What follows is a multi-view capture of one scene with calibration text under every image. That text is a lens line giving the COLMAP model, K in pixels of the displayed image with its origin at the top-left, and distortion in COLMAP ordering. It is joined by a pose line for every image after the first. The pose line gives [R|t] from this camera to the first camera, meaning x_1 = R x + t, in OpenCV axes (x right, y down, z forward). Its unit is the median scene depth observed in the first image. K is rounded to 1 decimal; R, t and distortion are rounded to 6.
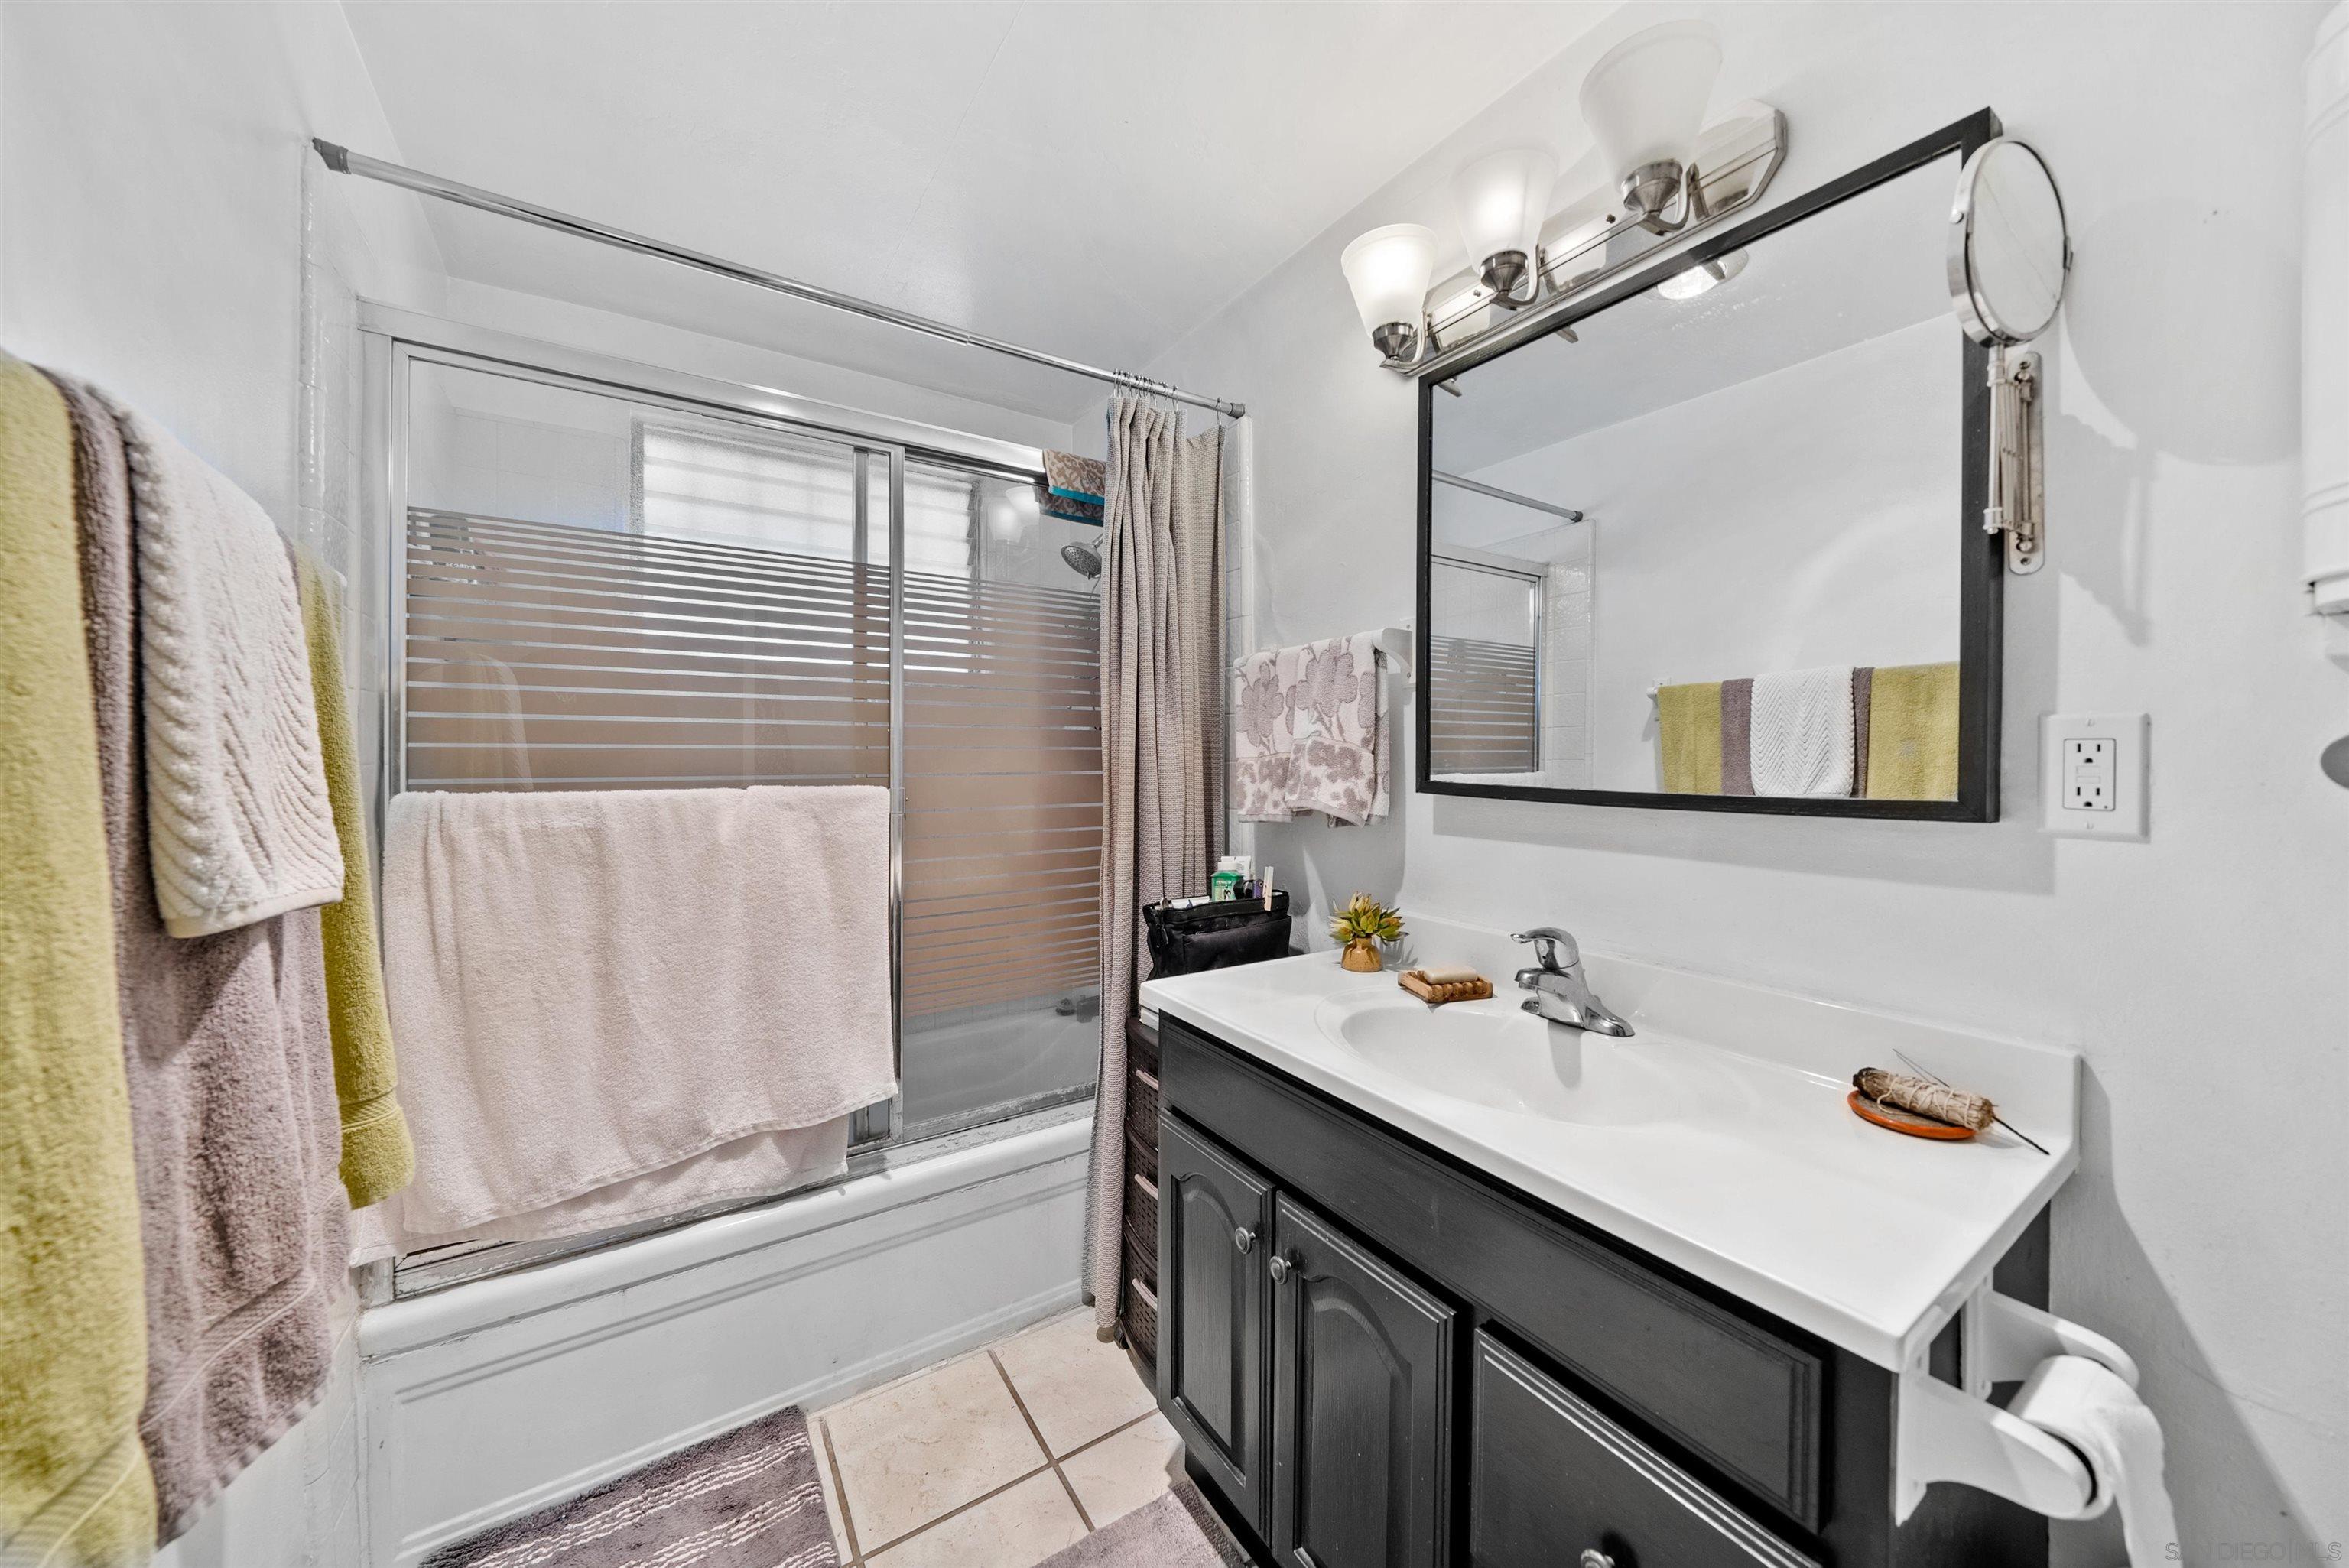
lens RADIAL K [[823.1, 0, 1178.5], [0, 823.1, 763.0], [0, 0, 1]] dist [0.000299, -0.000024]
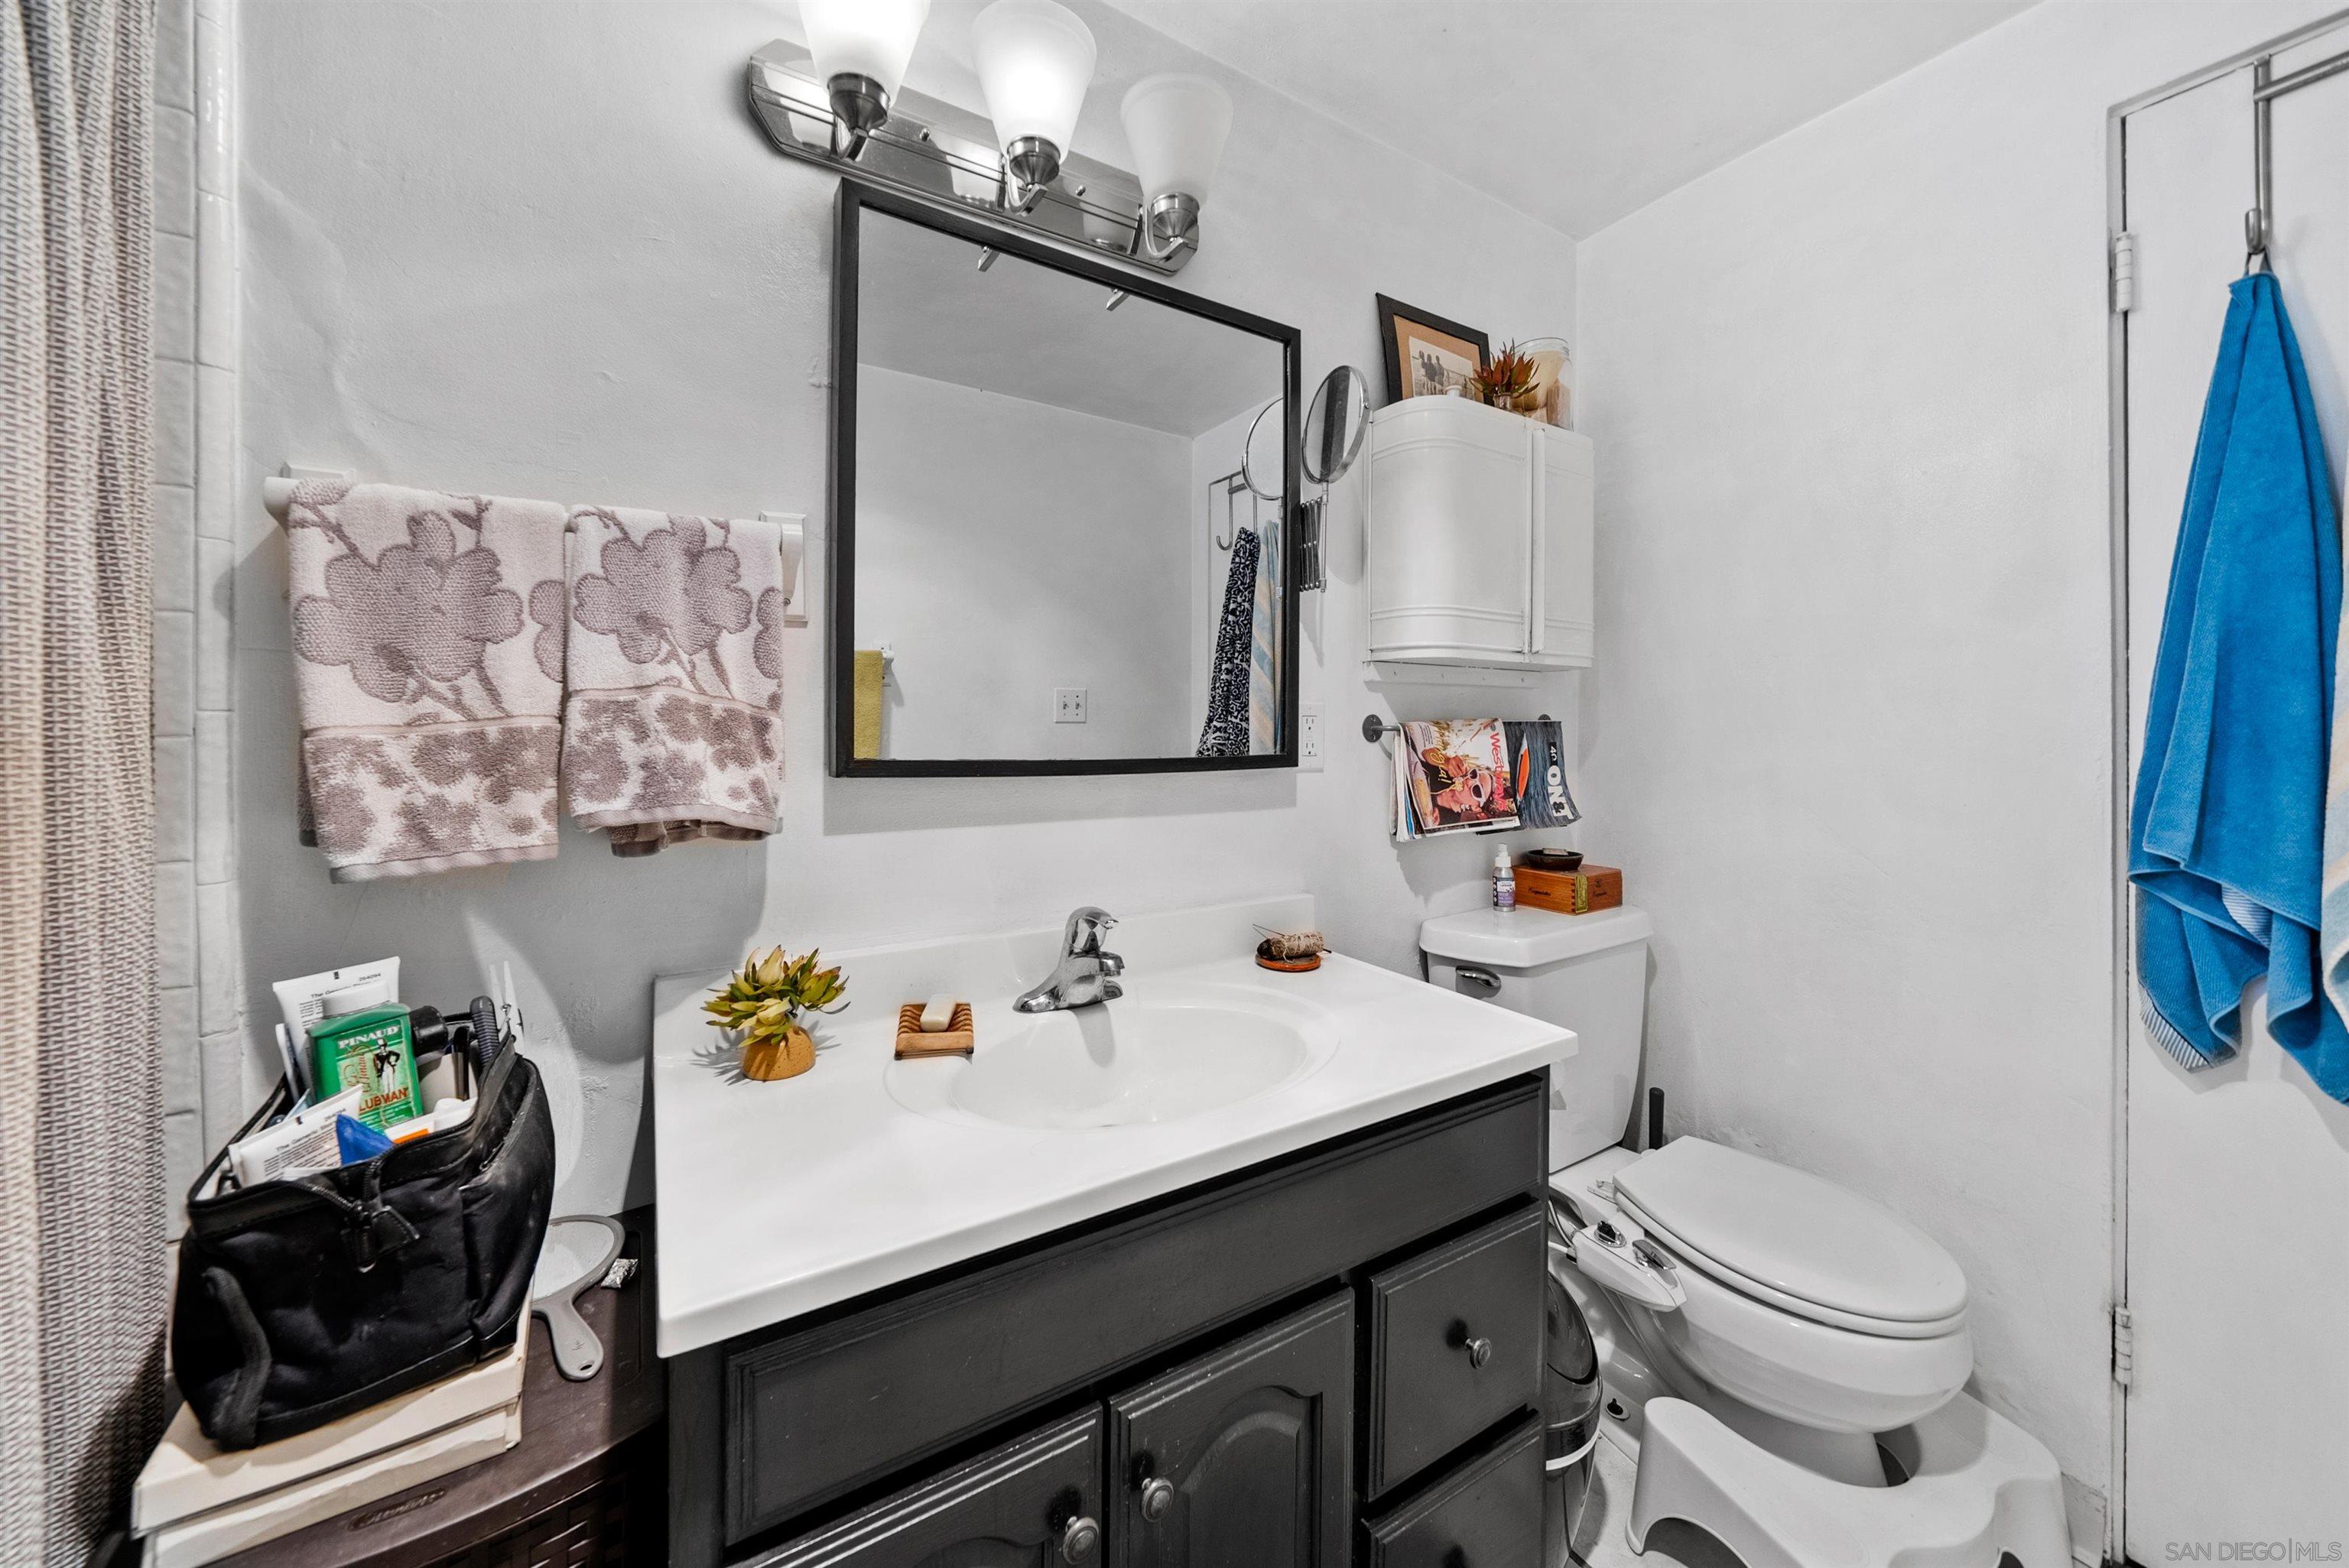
lens RADIAL K [[841.0, 0, 1175.2], [0, 841.0, 717.3], [0, 0, 1]] dist [0.000617, 0.000033]
pose [[0.024746, 0.006980, 0.999669, -0.392489], [0.004205, 0.999966, -0.007086, -0.007493], [-0.999685, 0.004379, 0.024715, 0.676867]]
